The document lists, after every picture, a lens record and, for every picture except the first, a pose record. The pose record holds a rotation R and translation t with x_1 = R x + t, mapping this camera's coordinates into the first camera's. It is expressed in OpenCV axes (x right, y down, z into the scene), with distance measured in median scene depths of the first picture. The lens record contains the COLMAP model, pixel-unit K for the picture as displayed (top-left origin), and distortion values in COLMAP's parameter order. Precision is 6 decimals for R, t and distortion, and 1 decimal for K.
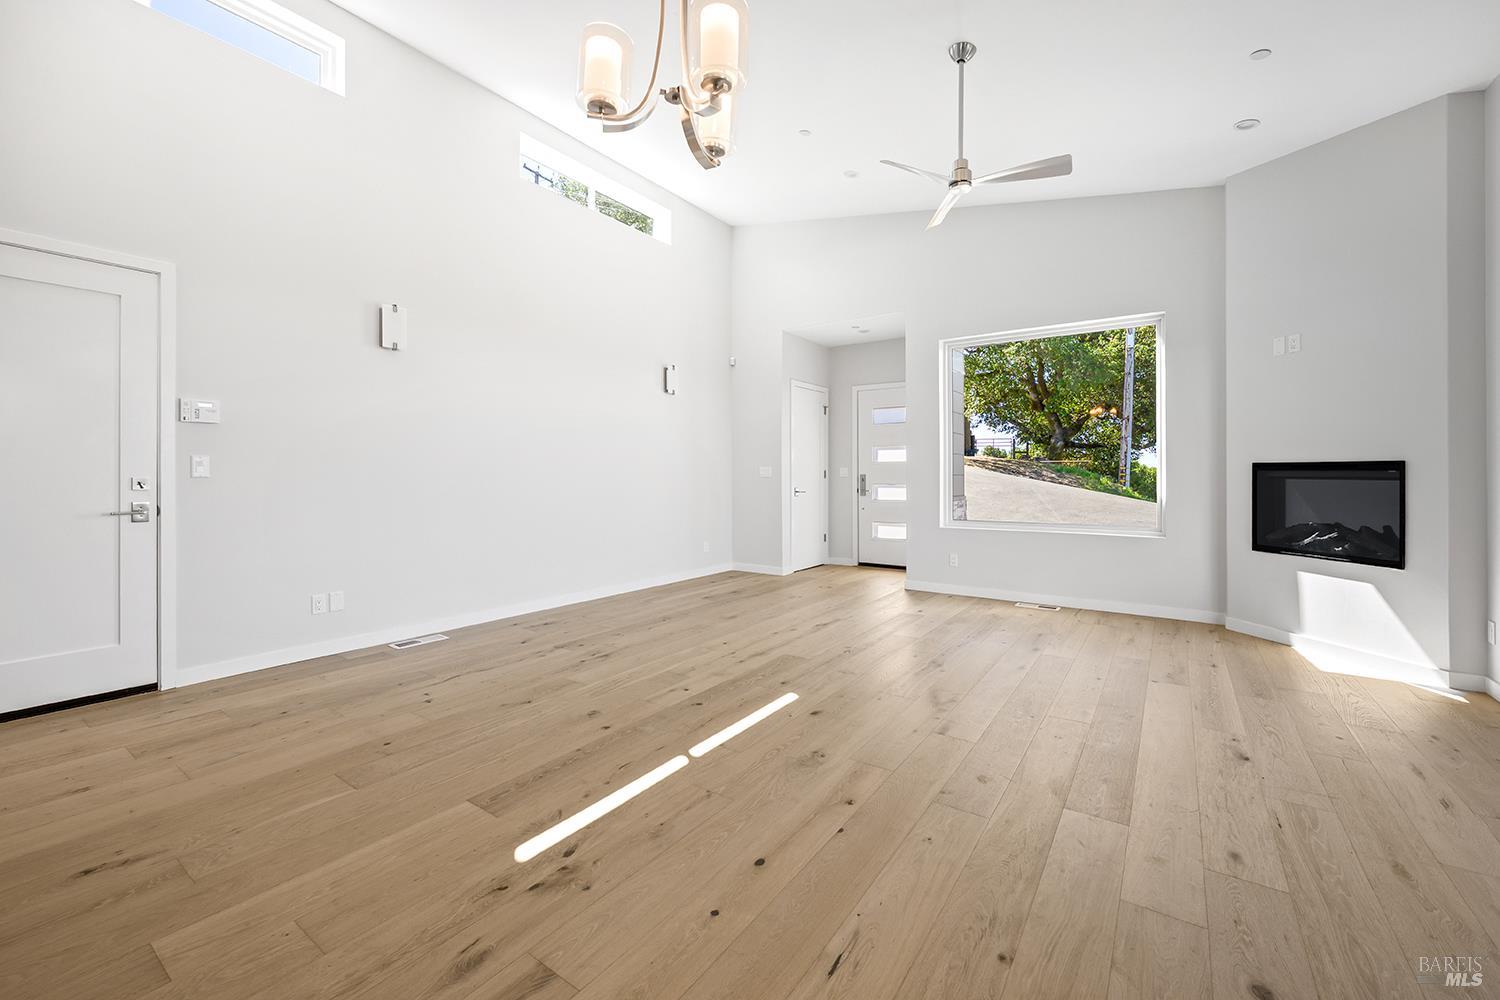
lens RADIAL K [[609.0, 0, 755.5], [0, 609.0, 481.6], [0, 0, 1]] dist [-0.000439, -0.000273]
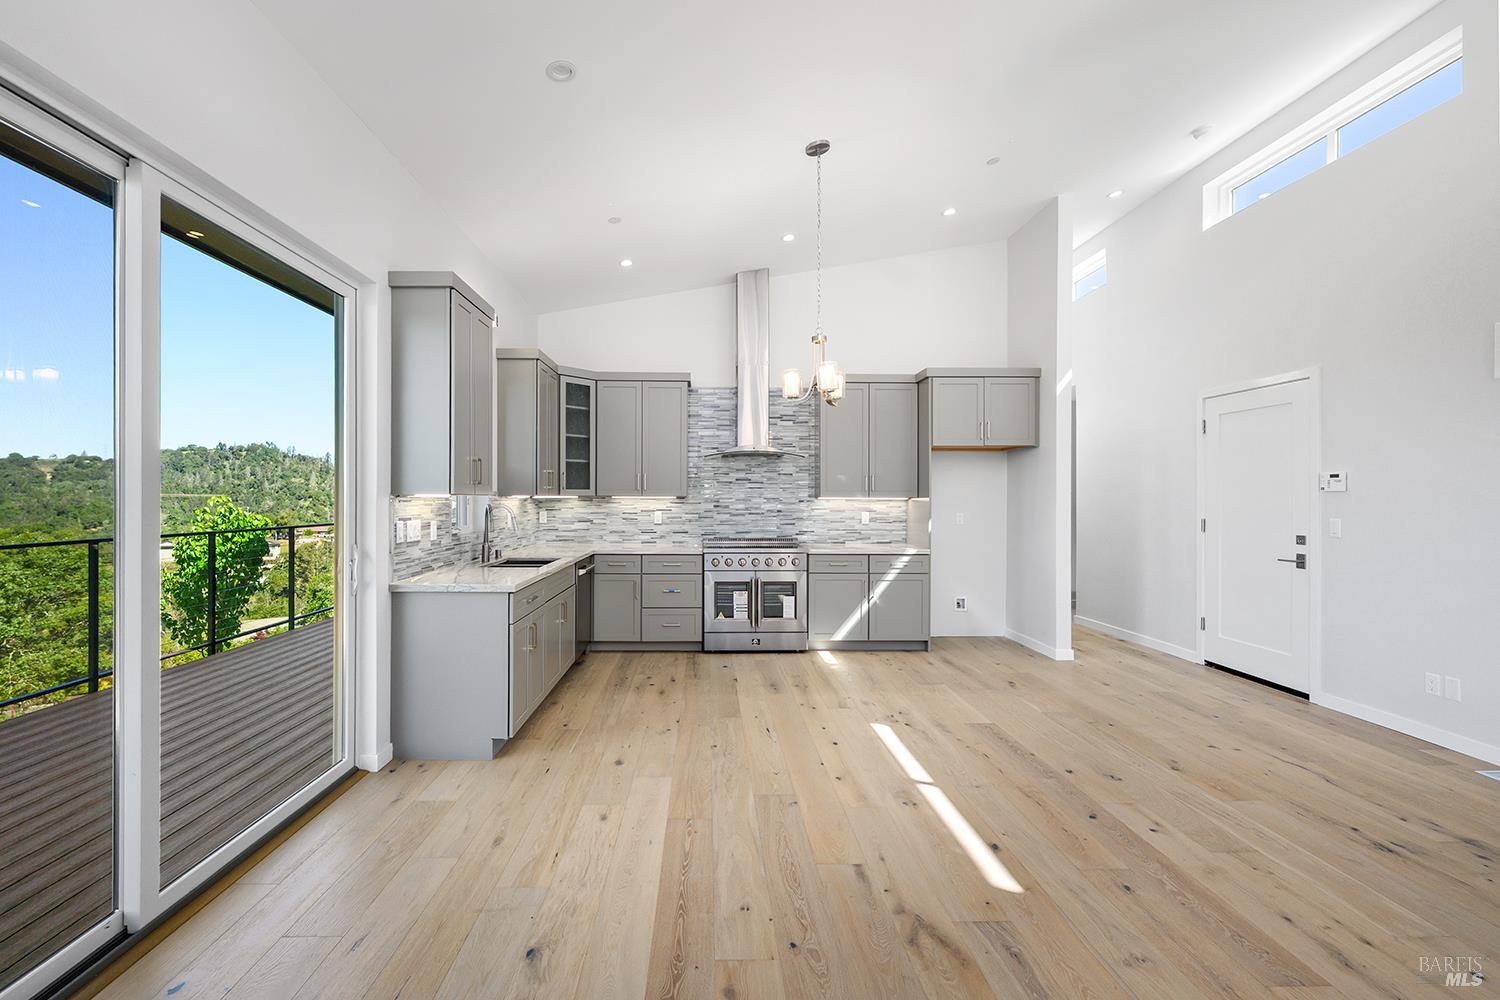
lens RADIAL K [[651.2, 0, 715.8], [0, 651.2, 498.3], [0, 0, 1]] dist [-0.000966, -0.000228]
pose [[-0.815156, -0.004165, -0.579226, 0.819194], [-0.011368, 0.999897, 0.008808, -0.082370], [0.579129, 0.013764, -0.815119, 1.337529]]
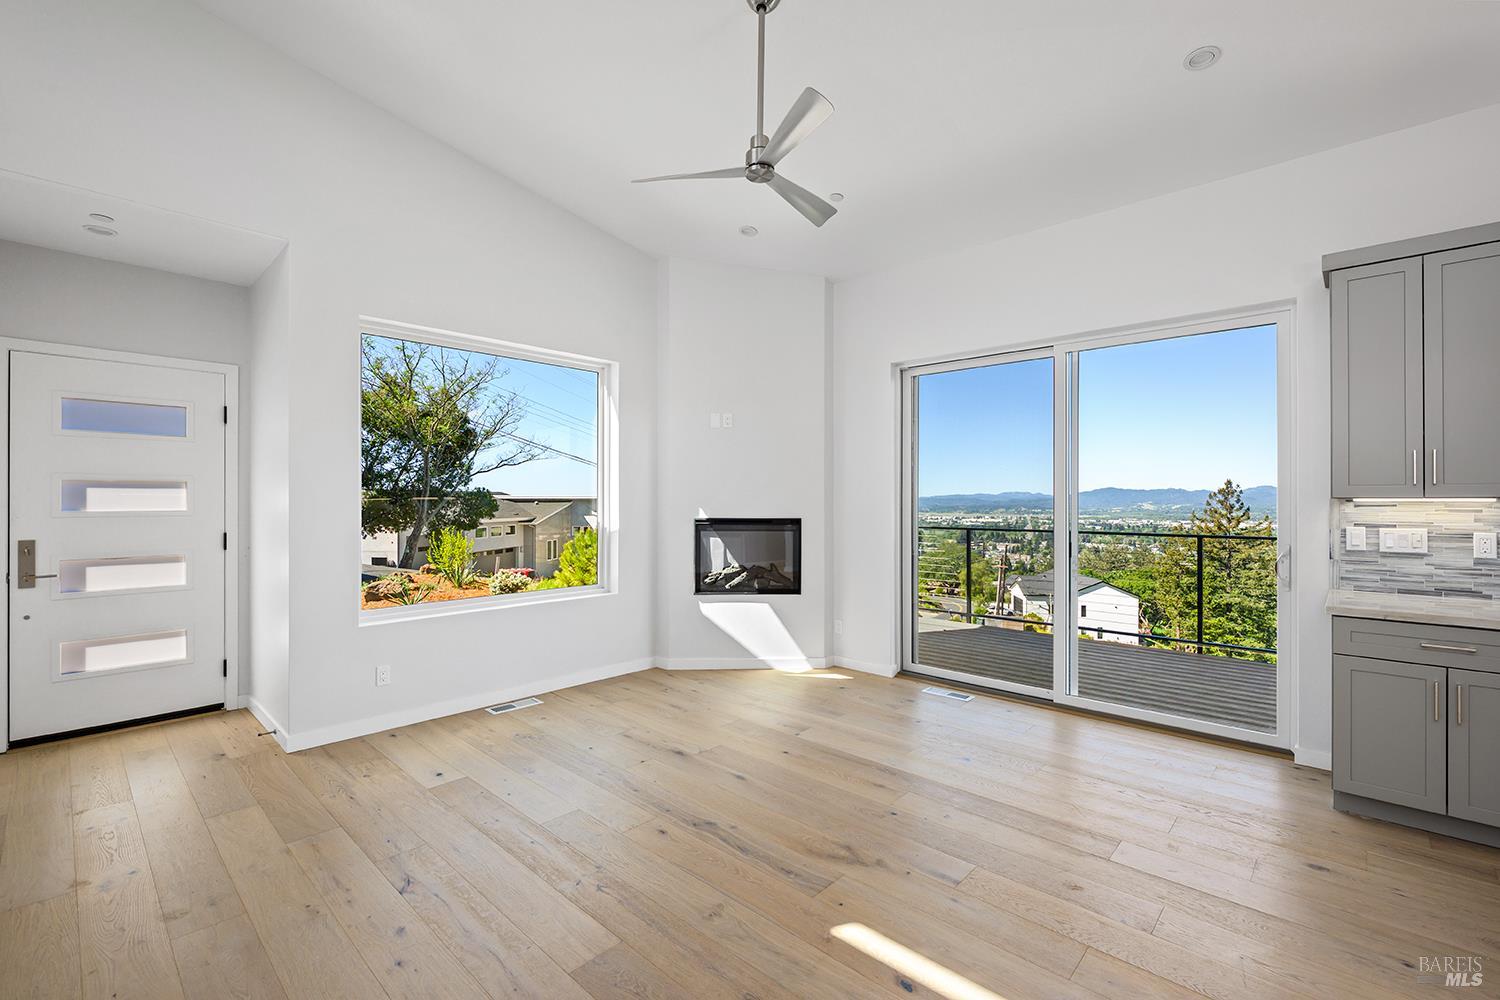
lens RADIAL K [[649.7, 0, 750.0], [0, 649.7, 500.0], [0, 0, 1]] dist [-0.002142, -0.000208]
pose [[0.147132, 0.001605, 0.989116, -0.488807], [0.010198, 0.999943, -0.003140, -0.078284], [-0.989064, 0.010549, 0.147108, 0.945118]]
